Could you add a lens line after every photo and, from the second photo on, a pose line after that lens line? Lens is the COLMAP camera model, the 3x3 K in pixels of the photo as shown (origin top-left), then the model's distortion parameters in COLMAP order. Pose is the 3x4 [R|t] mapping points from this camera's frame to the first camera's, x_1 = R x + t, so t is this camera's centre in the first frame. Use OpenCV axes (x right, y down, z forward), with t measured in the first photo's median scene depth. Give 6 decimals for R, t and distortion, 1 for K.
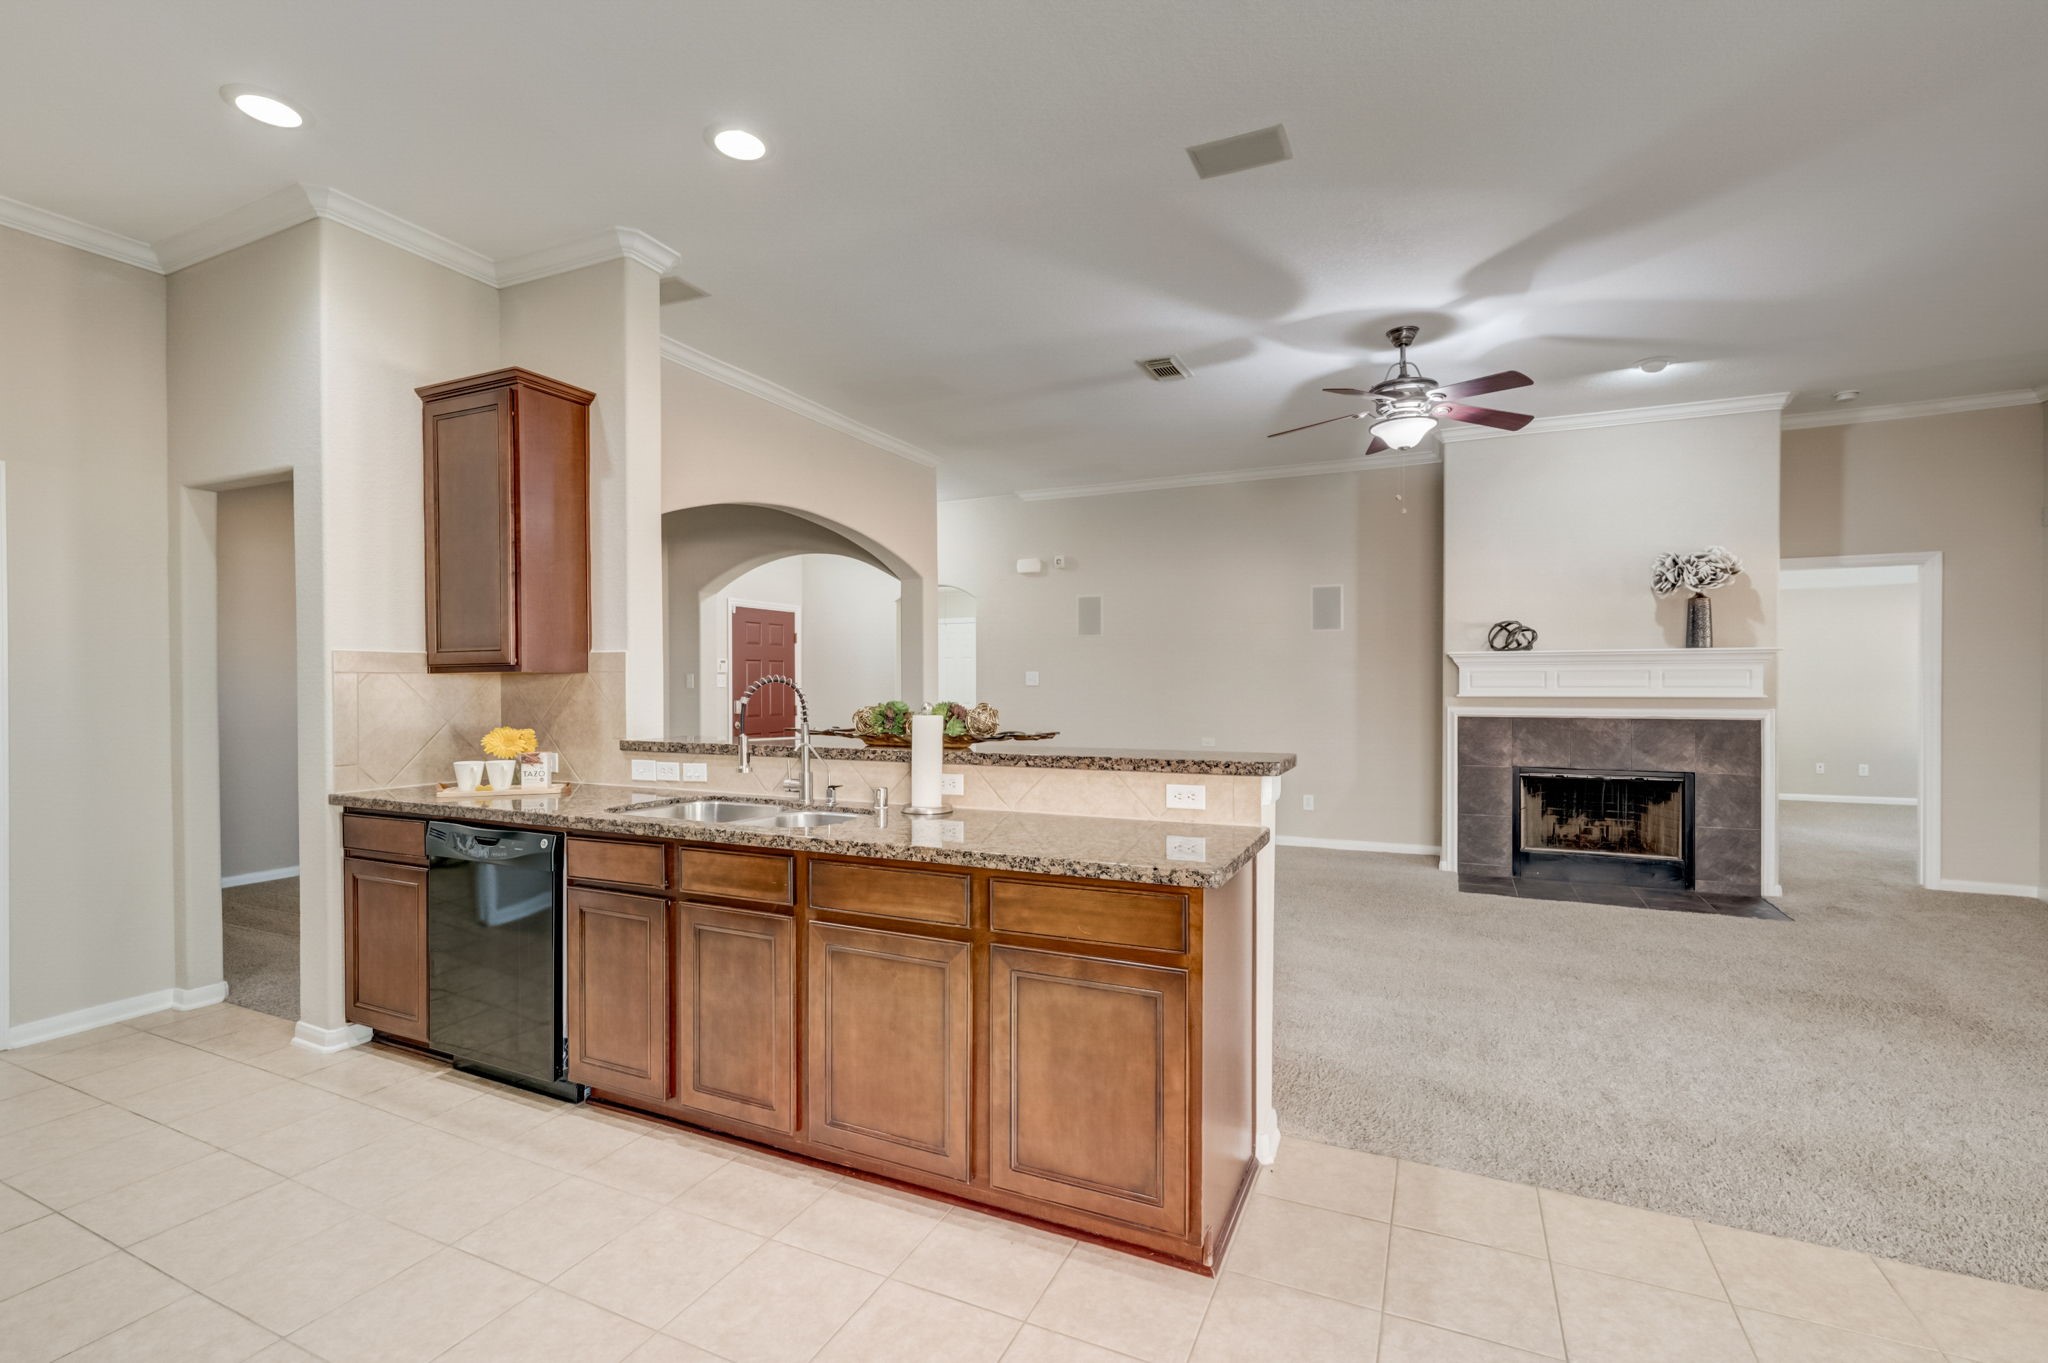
lens RADIAL K [[905.2, 0, 1023.8], [0, 905.2, 690.5], [0, 0, 1]] dist [-0.001134, -0.000176]
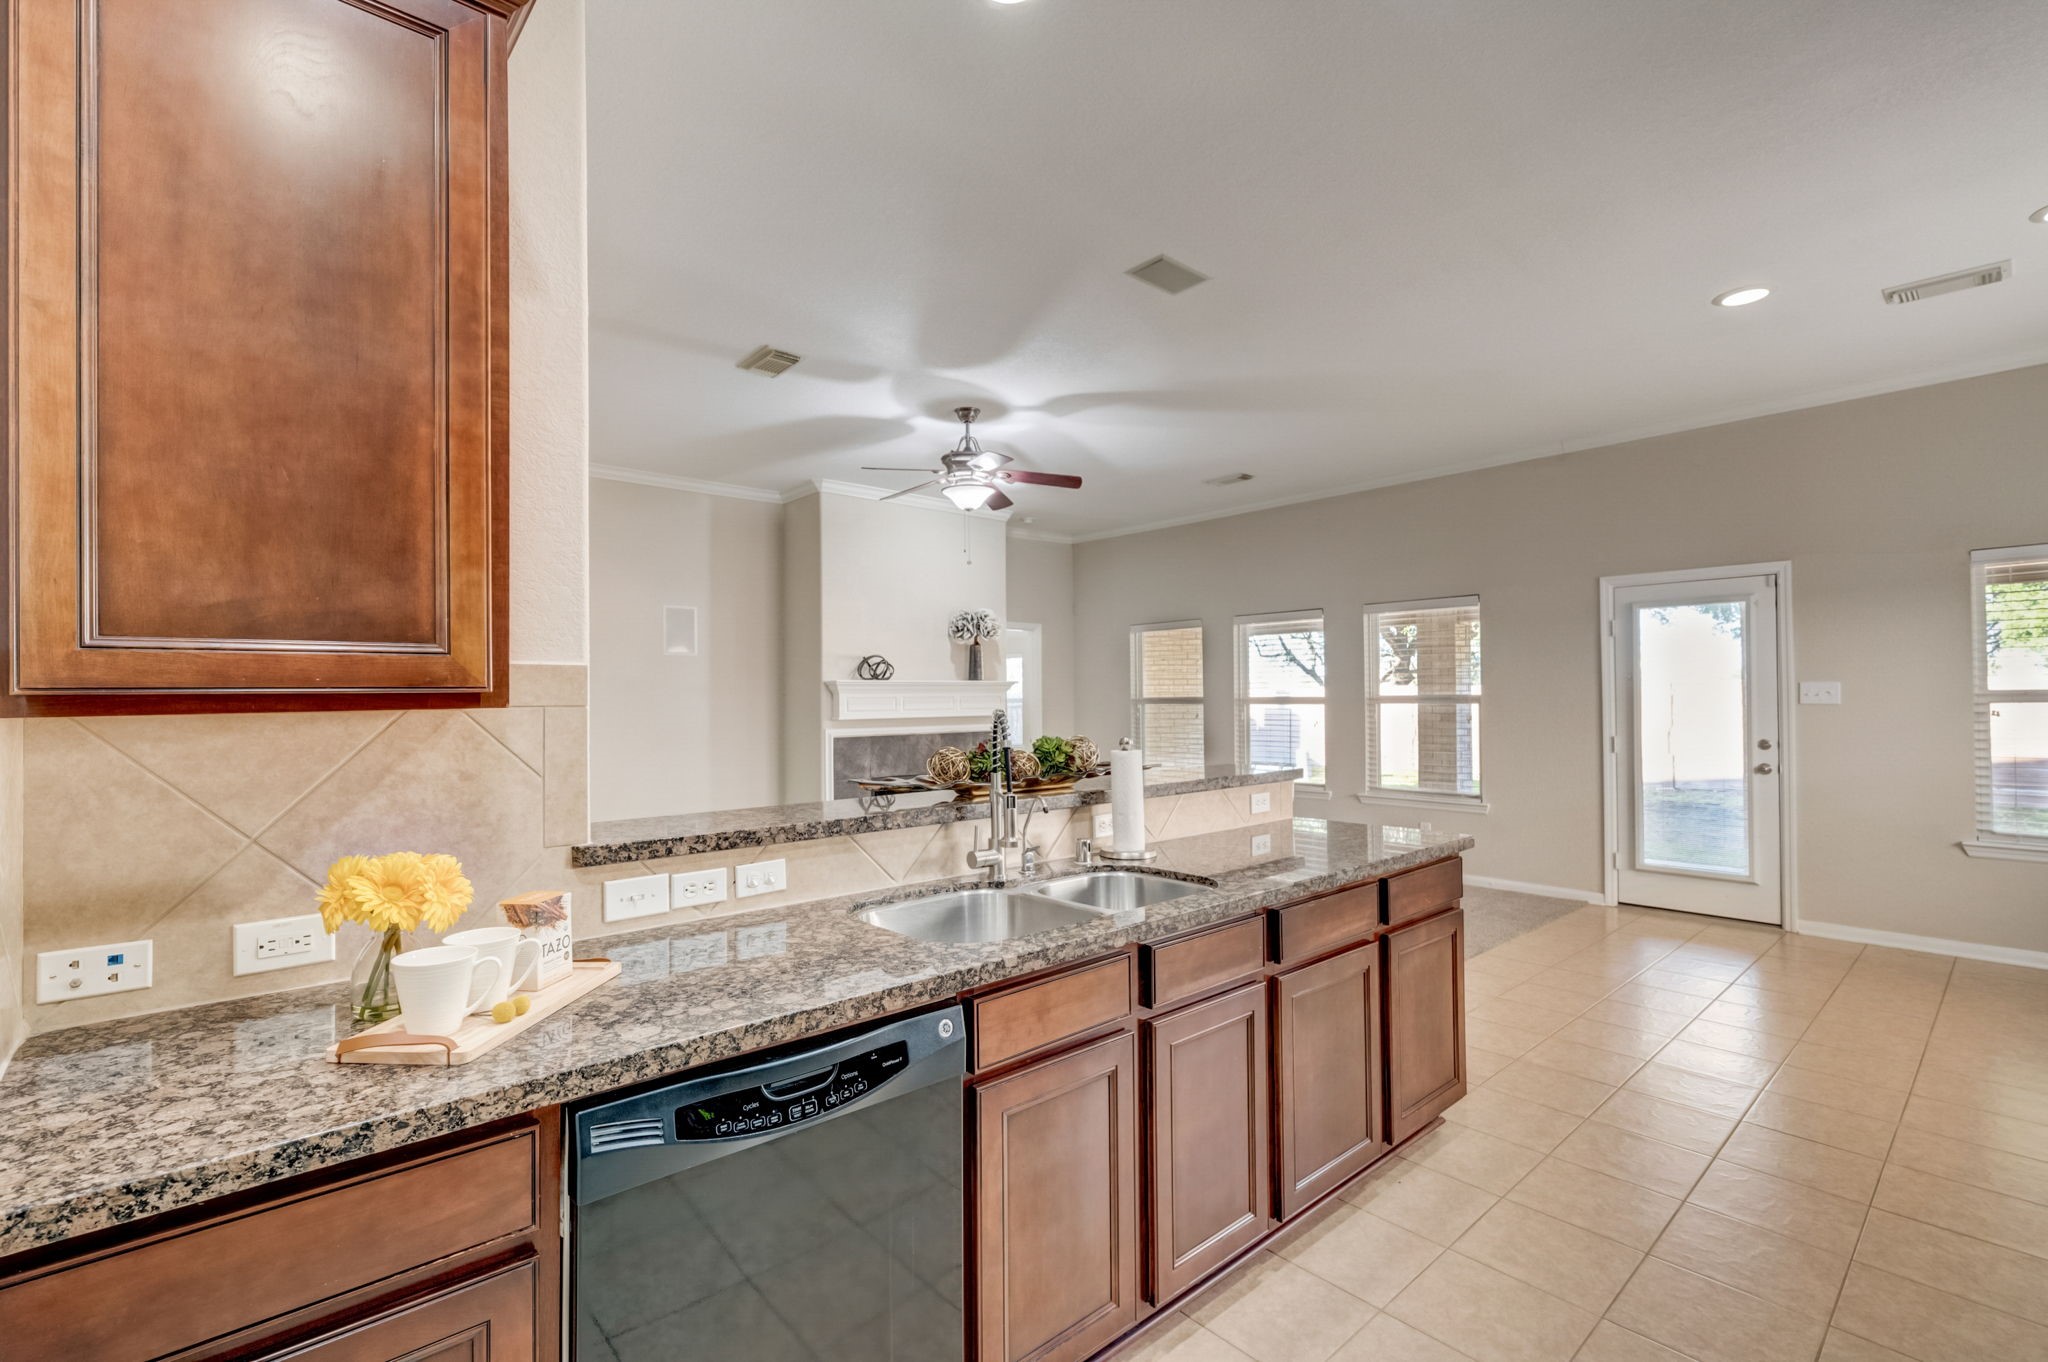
lens RADIAL K [[902.9, 0, 1029.0], [0, 902.9, 687.2], [0, 0, 1]] dist [-0.000486, -0.000139]
pose [[0.399457, 0.009136, 0.916707, -0.503445], [0.017435, 0.999694, -0.017561, -0.011182], [-0.916586, 0.022998, 0.399175, 0.370816]]
